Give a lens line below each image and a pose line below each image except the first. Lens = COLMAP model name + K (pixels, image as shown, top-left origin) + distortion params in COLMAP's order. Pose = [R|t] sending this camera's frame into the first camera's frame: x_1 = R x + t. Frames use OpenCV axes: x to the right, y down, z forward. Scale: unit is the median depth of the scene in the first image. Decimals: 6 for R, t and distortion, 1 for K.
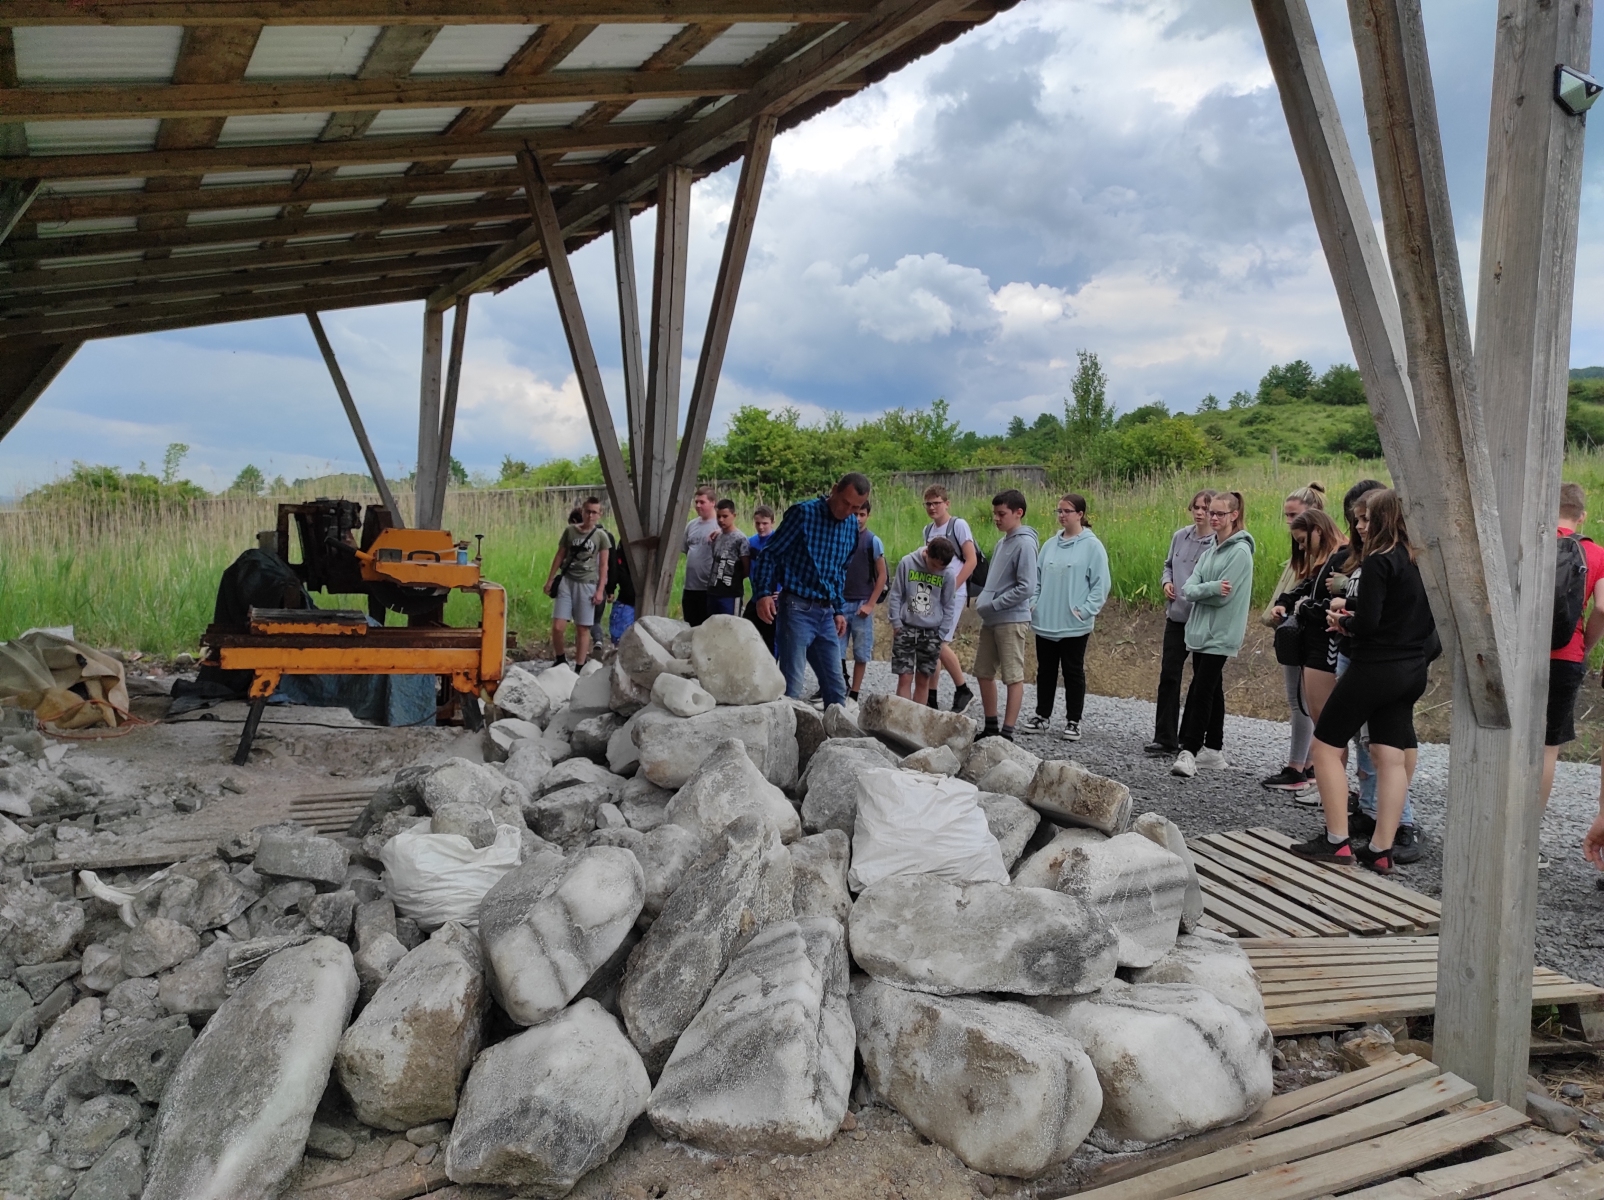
lens RADIAL K [[1174.5, 0, 823.0], [0, 1174.5, 601.0], [0, 0, 1]] dist [0.062978, -0.057210]
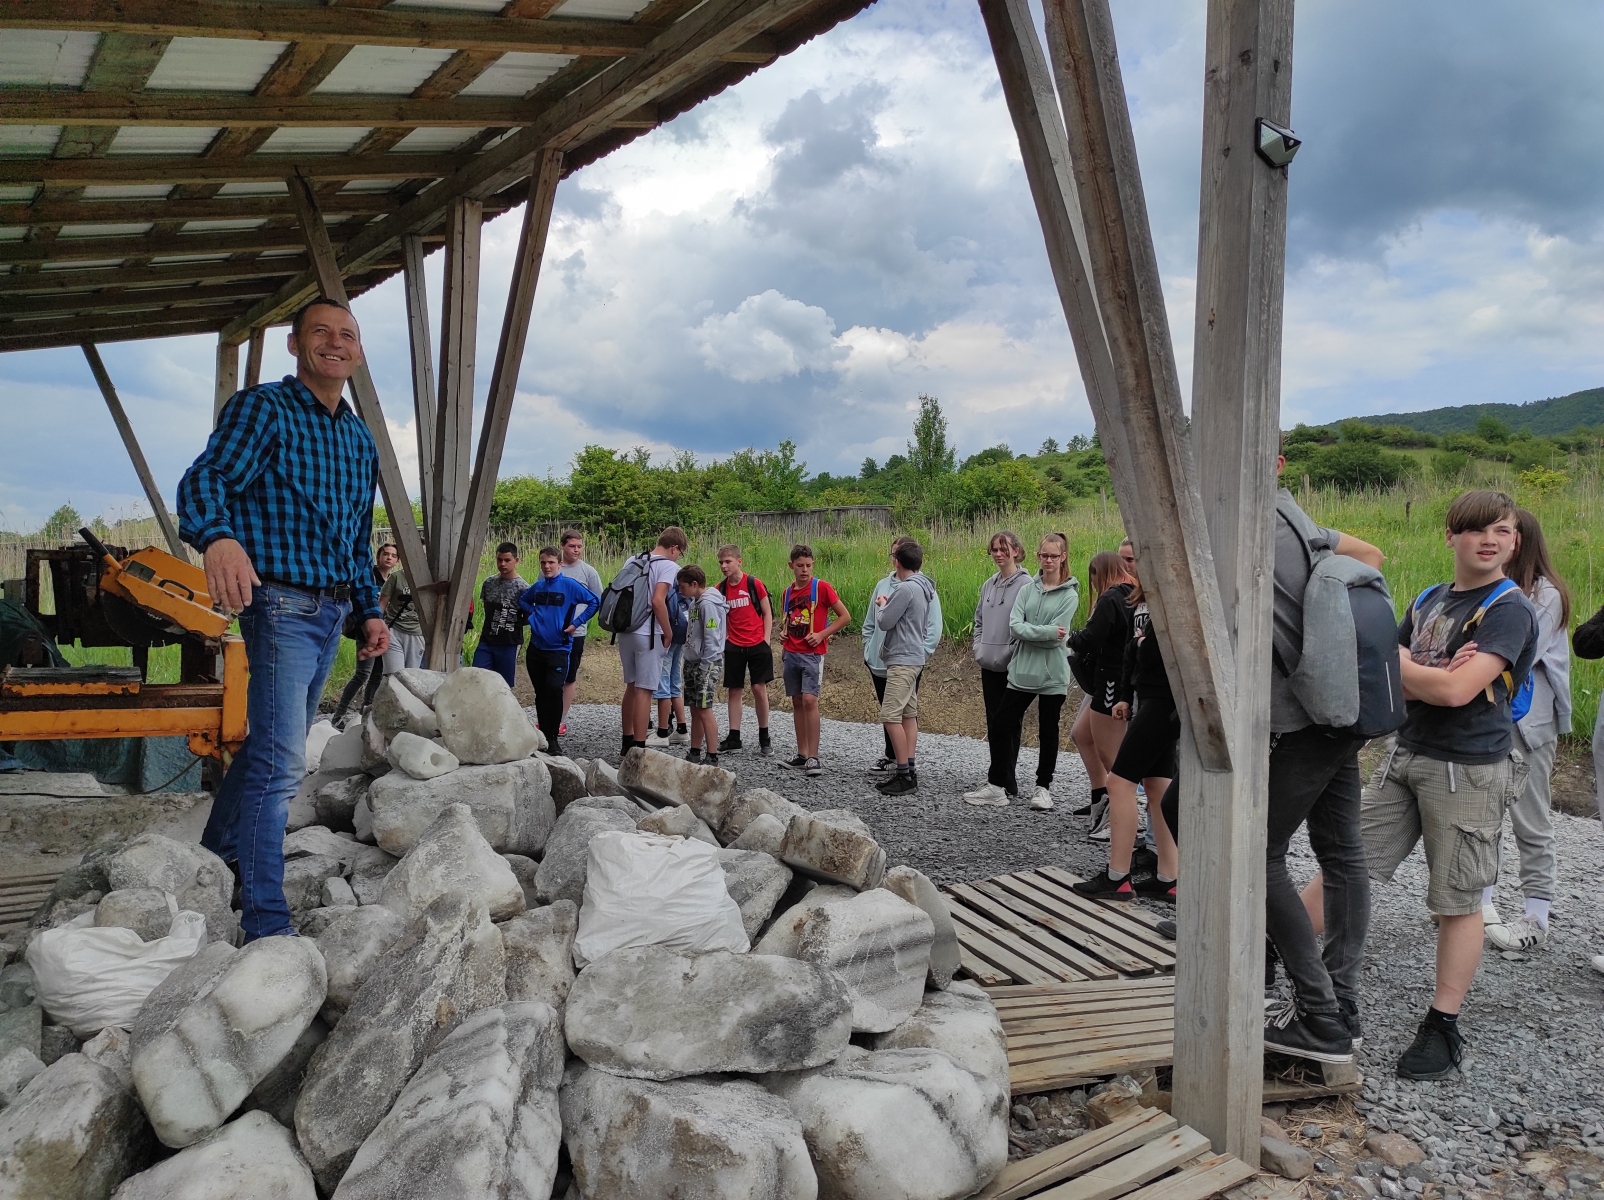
lens RADIAL K [[1157.0, 0, 830.5], [0, 1157.0, 601.9], [0, 0, 1]] dist [0.063239, -0.036797]
pose [[0.993153, -0.011852, 0.116219, 0.104059], [0.015473, 0.999421, -0.030303, -0.008928], [-0.115793, 0.031894, 0.992761, 0.050355]]
